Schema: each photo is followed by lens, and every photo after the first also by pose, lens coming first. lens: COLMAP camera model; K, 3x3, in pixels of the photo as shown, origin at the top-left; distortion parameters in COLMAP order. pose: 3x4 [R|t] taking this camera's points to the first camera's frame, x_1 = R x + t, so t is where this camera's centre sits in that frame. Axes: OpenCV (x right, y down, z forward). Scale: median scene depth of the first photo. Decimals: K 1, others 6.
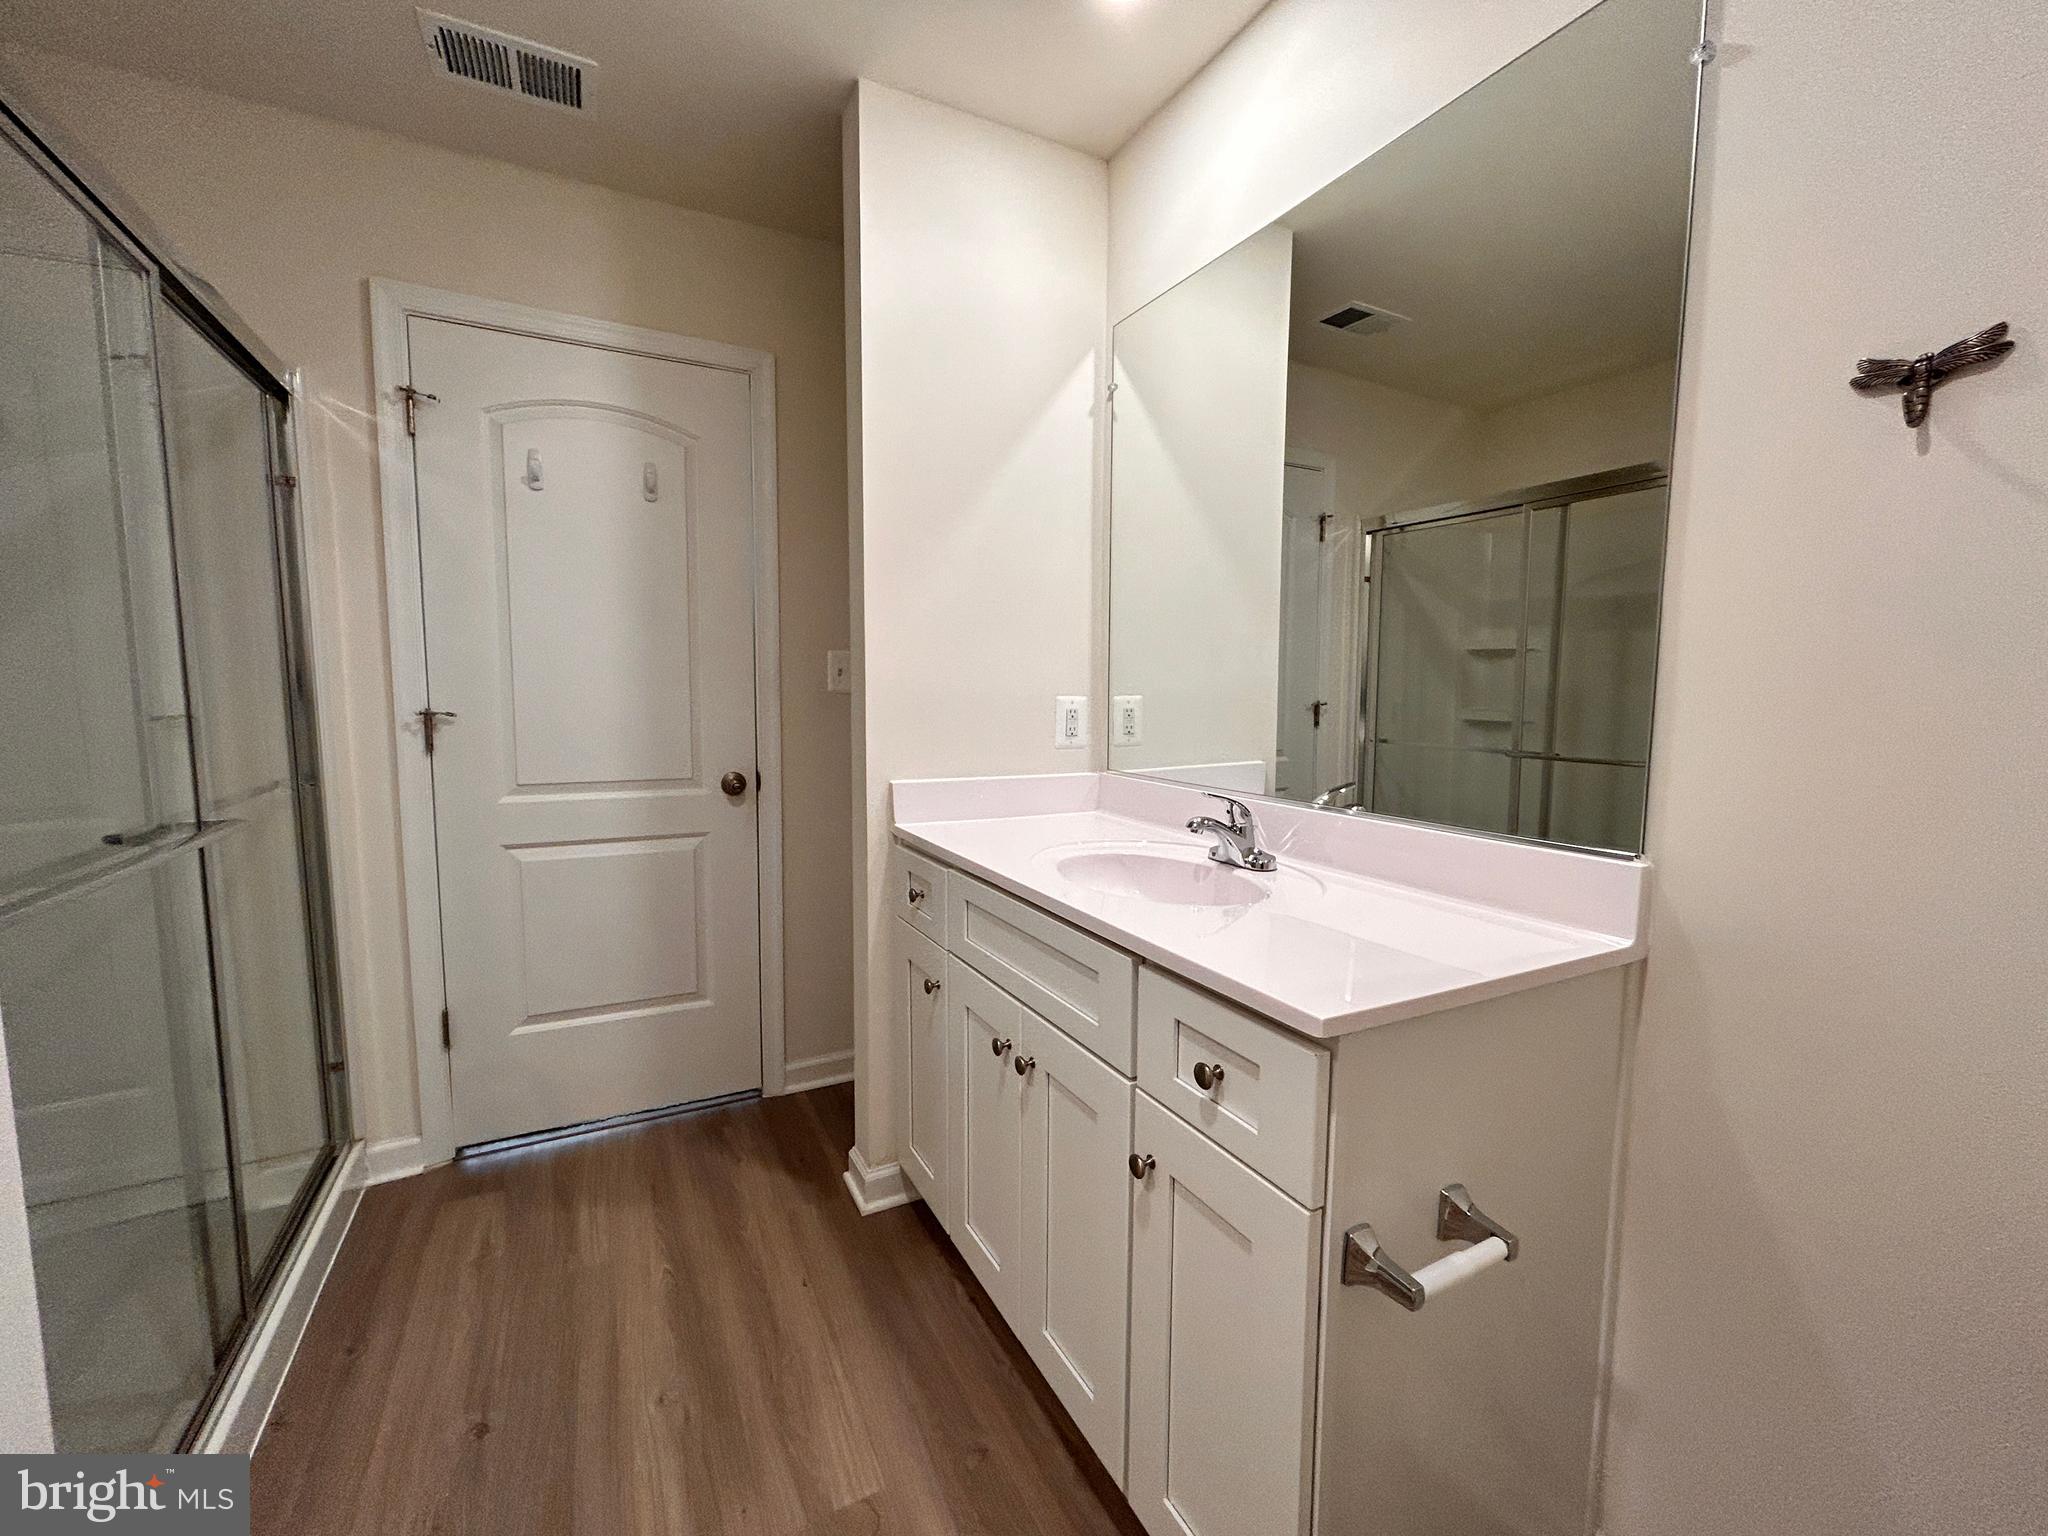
lens RADIAL K [[842.6, 0, 1020.1], [0, 842.6, 762.8], [0, 0, 1]] dist [-0.001897, 0.000490]
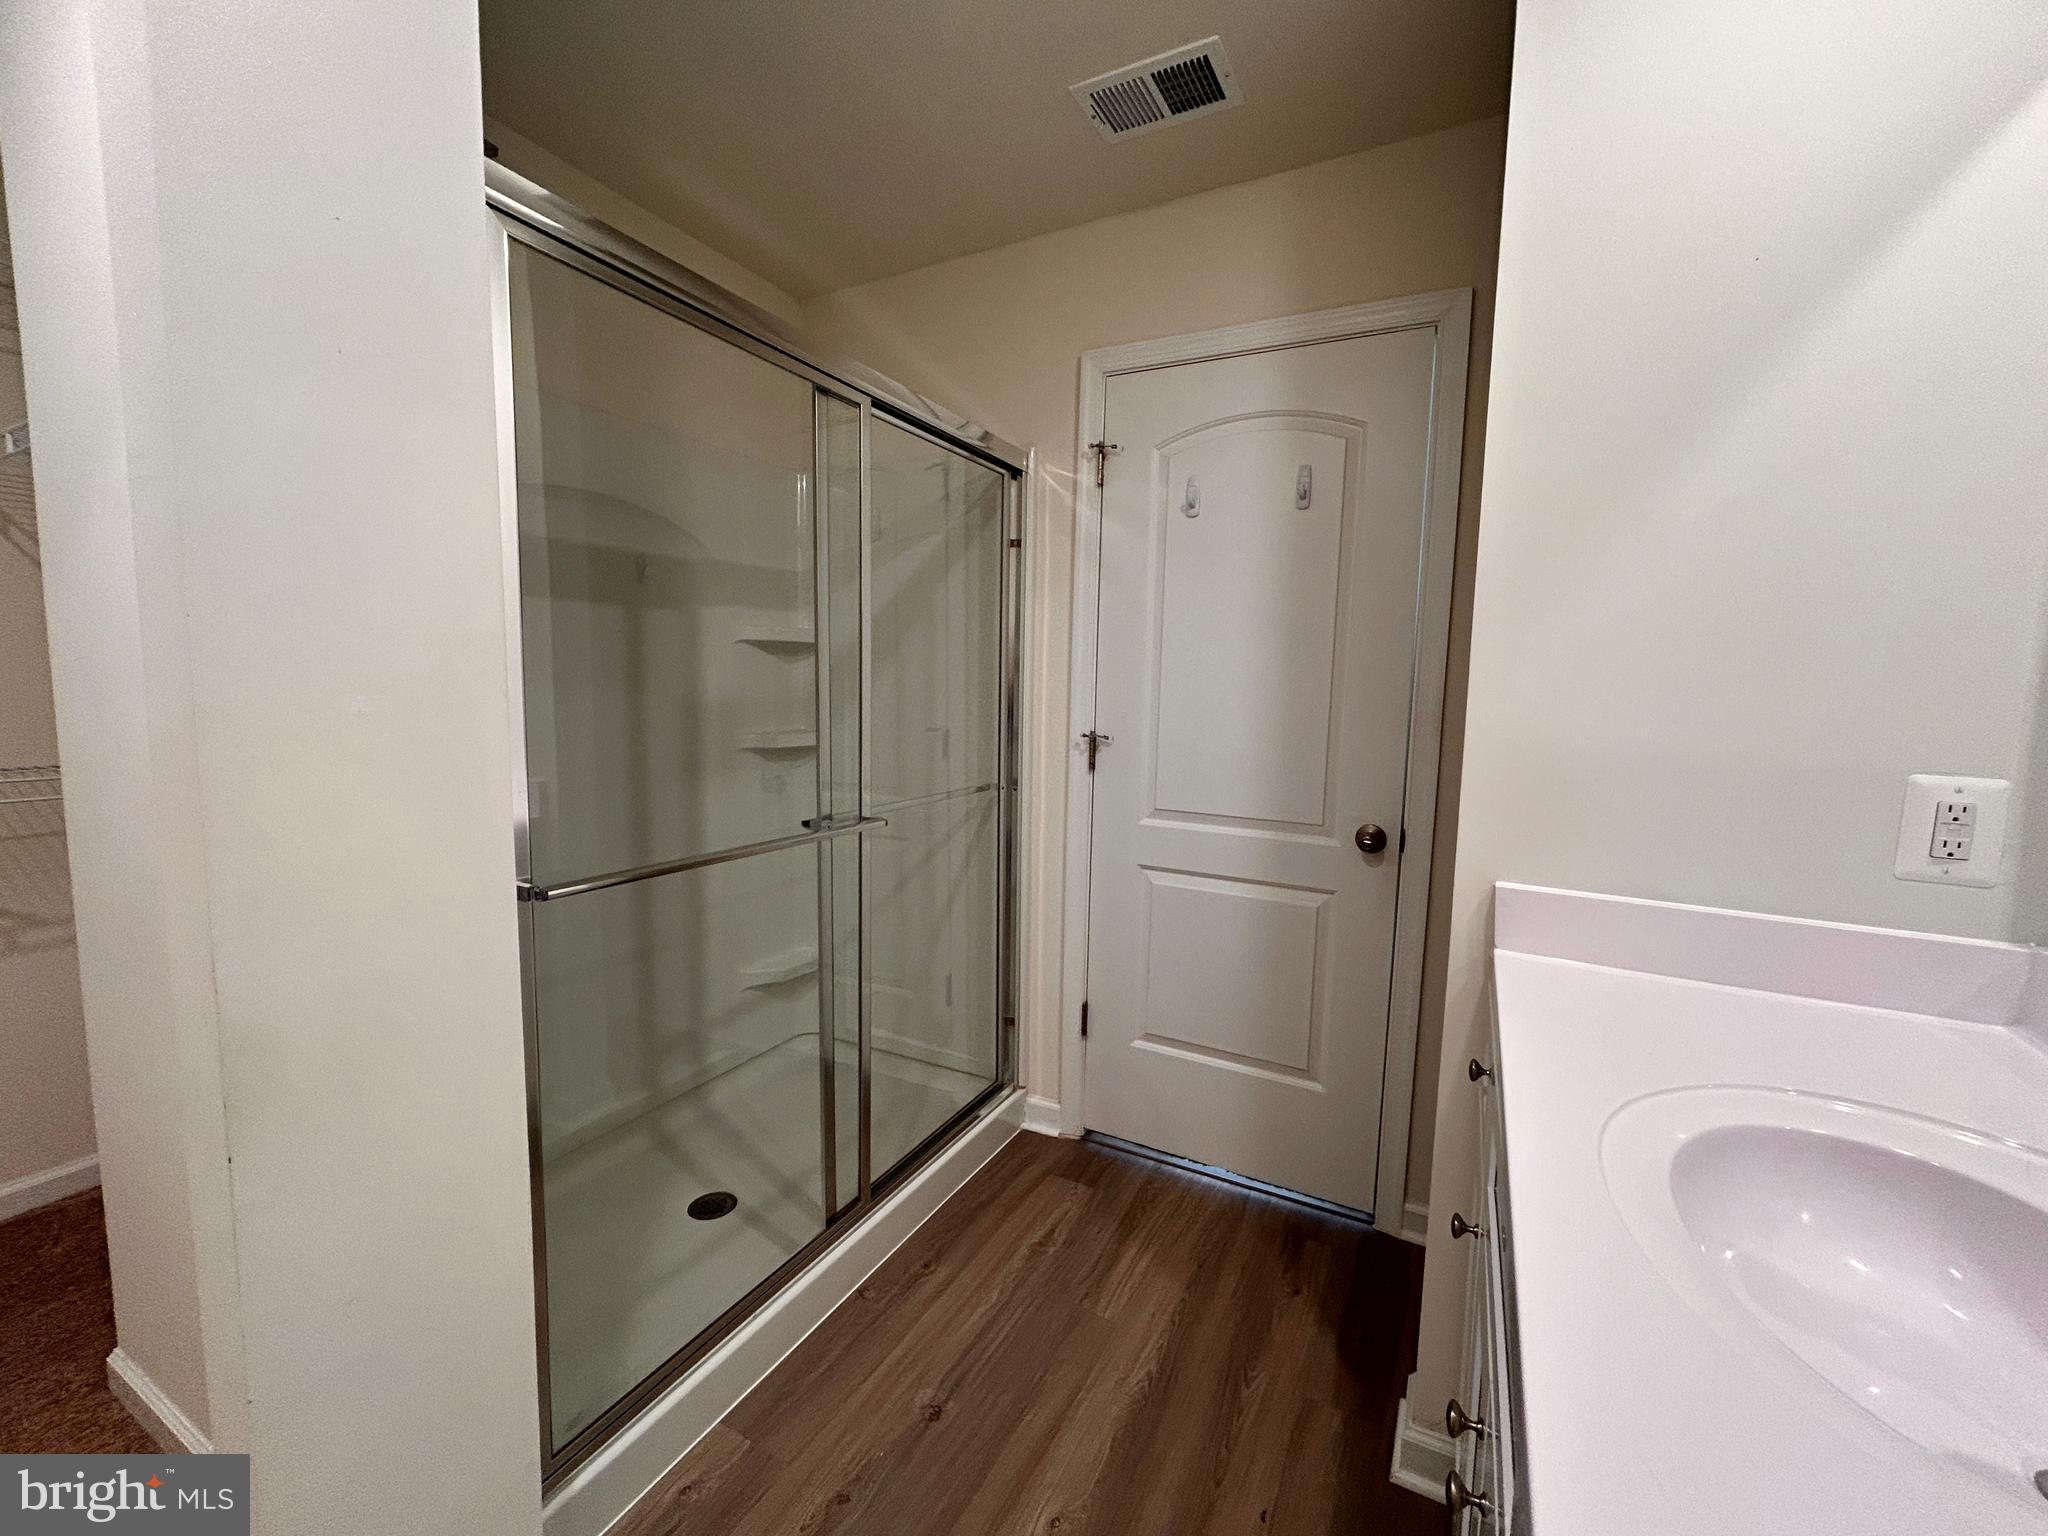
lens RADIAL K [[842.6, 0, 1022.0], [0, 842.6, 762.7], [0, 0, 1]] dist [-0.001897, 0.000490]
pose [[0.564126, 0.085919, -0.821206, 0.156223], [-0.093012, 0.994853, 0.040192, -0.057908], [0.820433, 0.053709, 0.569214, 0.290013]]
